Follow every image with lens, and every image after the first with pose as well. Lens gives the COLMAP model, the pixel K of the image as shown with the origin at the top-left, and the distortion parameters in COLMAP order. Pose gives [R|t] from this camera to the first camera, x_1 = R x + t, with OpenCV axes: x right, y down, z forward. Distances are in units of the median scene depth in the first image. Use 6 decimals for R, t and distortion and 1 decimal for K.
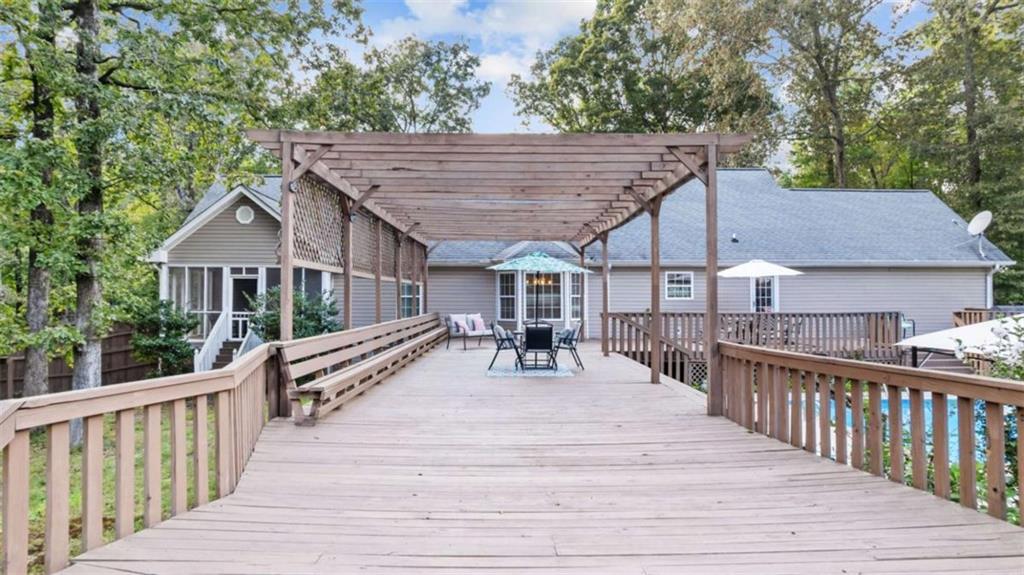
lens RADIAL K [[657.9, 0, 510.9], [0, 657.9, 290.5], [0, 0, 1]] dist [-0.007001, 0.000695]
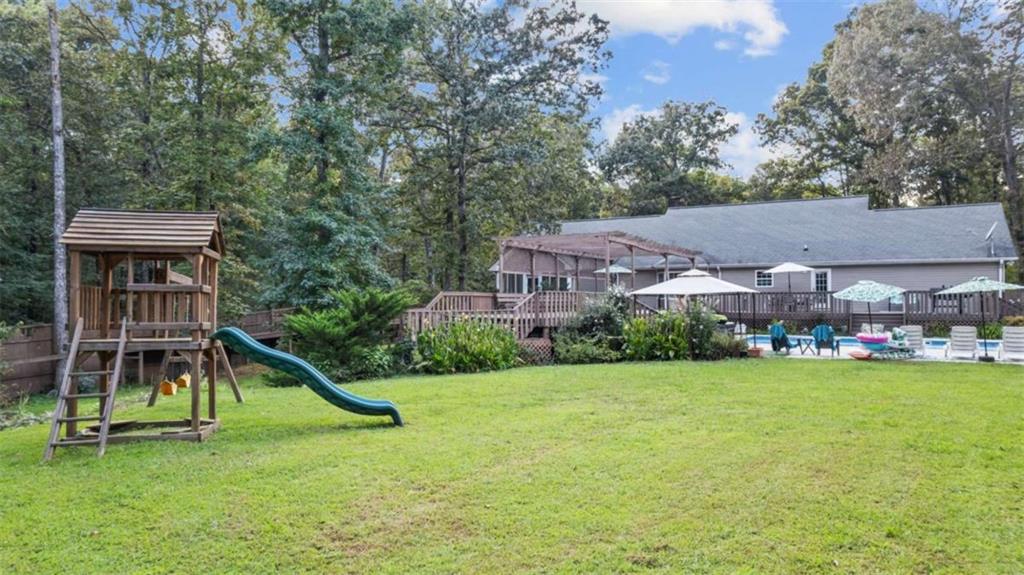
lens RADIAL K [[657.9, 0, 512.6], [0, 657.9, 290.1], [0, 0, 1]] dist [-0.007001, 0.000695]
pose [[0.860447, -0.007155, -0.509489, 0.545547], [0.005486, 0.999974, -0.004779, 0.025586], [0.509510, 0.001317, 0.860464, -0.735951]]
